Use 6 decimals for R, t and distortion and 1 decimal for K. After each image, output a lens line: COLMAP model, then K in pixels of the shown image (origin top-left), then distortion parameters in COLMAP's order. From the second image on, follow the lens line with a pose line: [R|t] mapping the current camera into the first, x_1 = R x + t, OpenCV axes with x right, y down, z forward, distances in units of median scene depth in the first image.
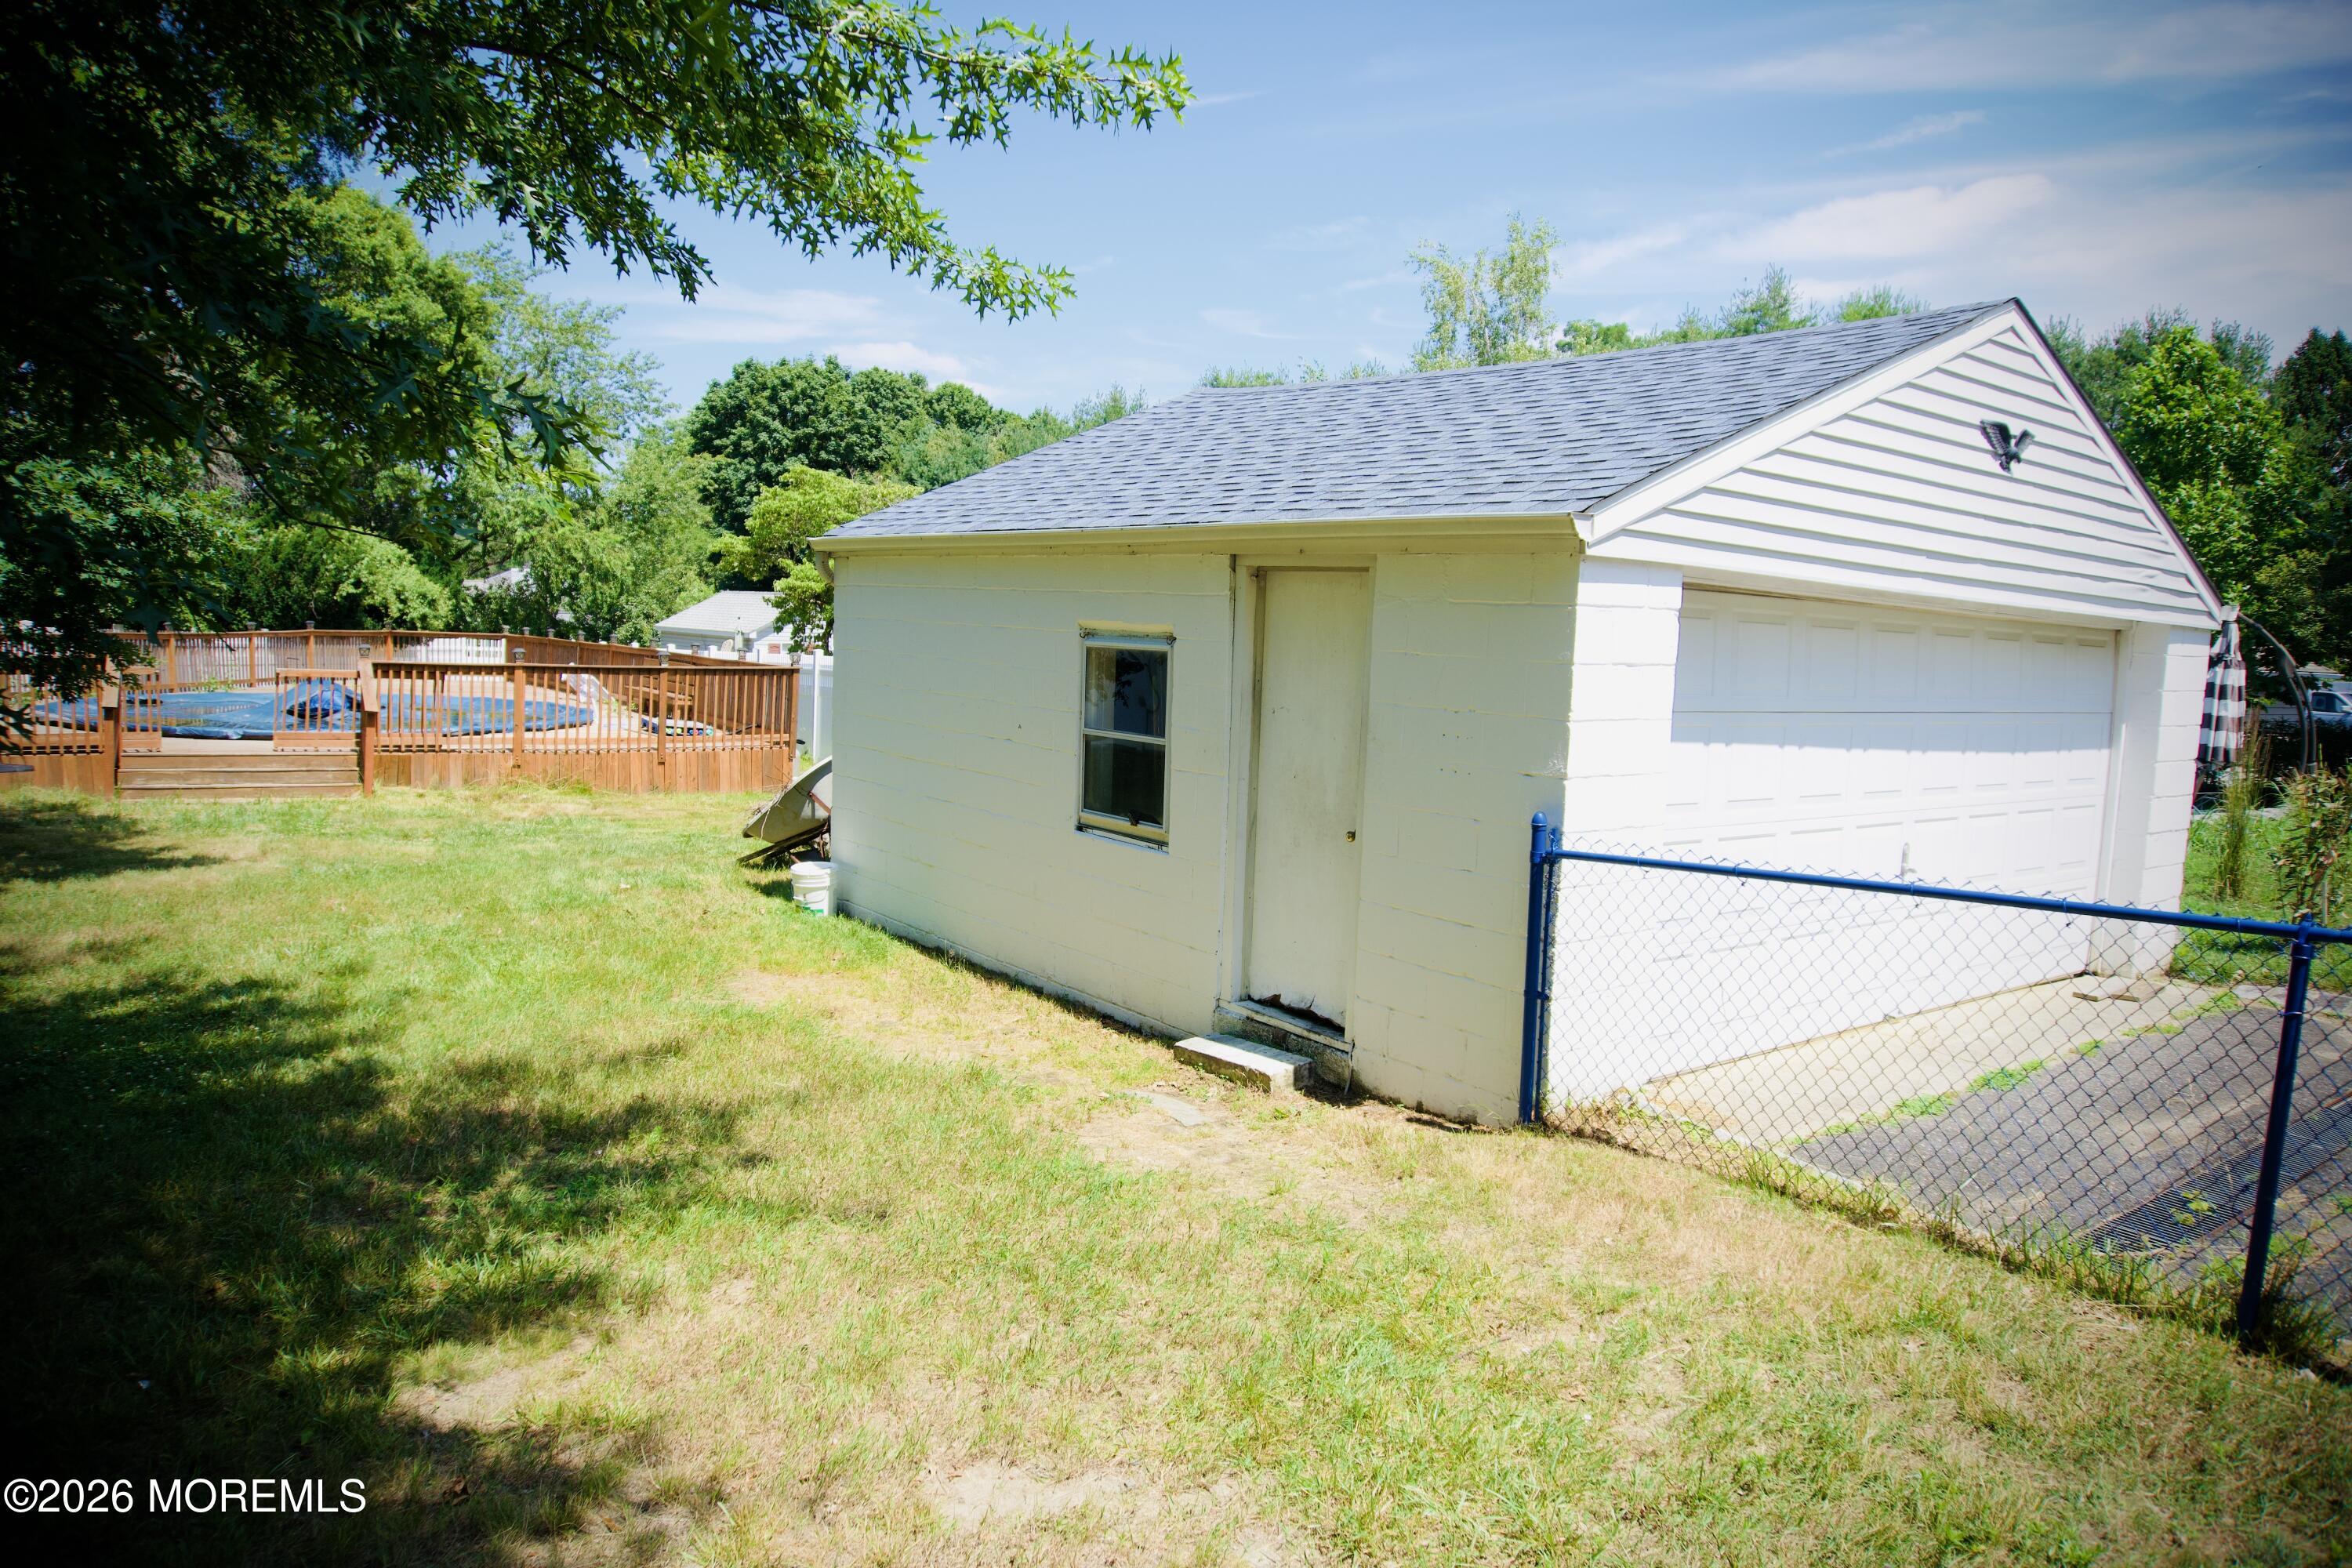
lens RADIAL K [[1657.4, 0, 1071.2], [0, 1657.4, 778.9], [0, 0, 1]] dist [0.007798, 0.000209]
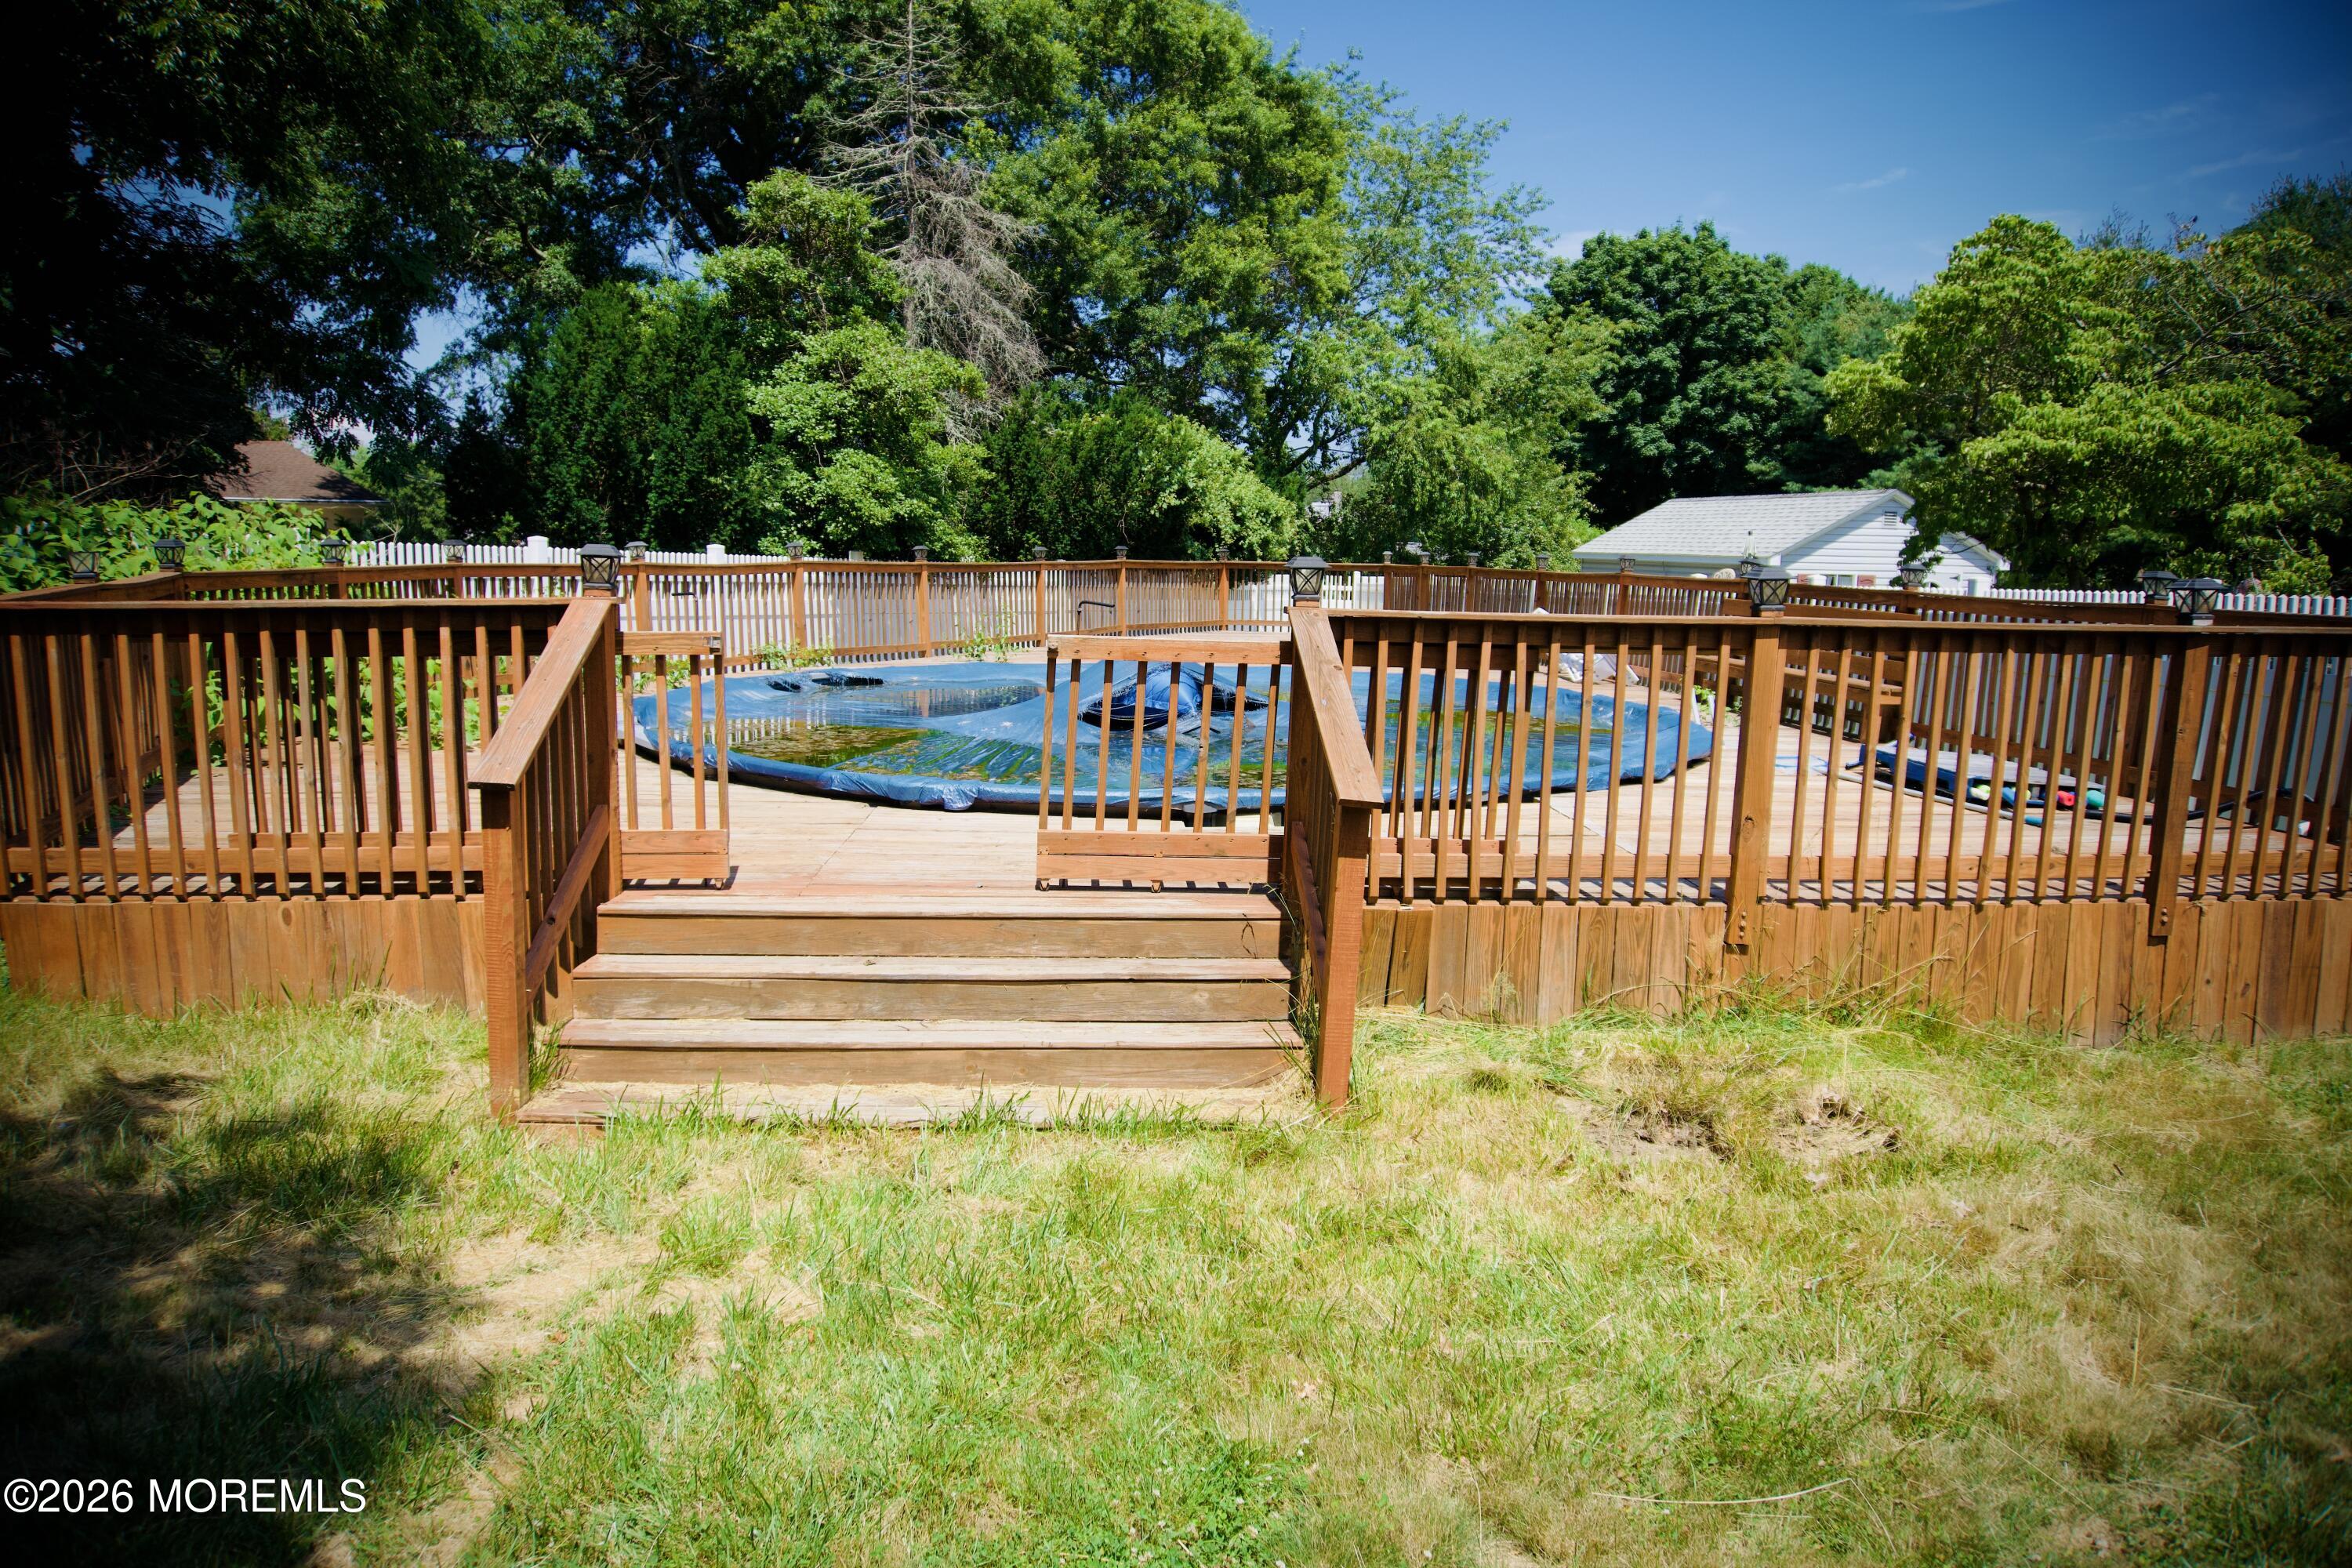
lens RADIAL K [[1604.4, 0, 1176.0], [0, 1604.4, 784.0], [0, 0, 1]] dist [-0.000863, -0.000335]
pose [[0.926683, 0.035079, -0.374203, -0.149607], [-0.019206, 0.998754, 0.046065, -0.023503], [0.375353, -0.035501, 0.926202, 0.316827]]
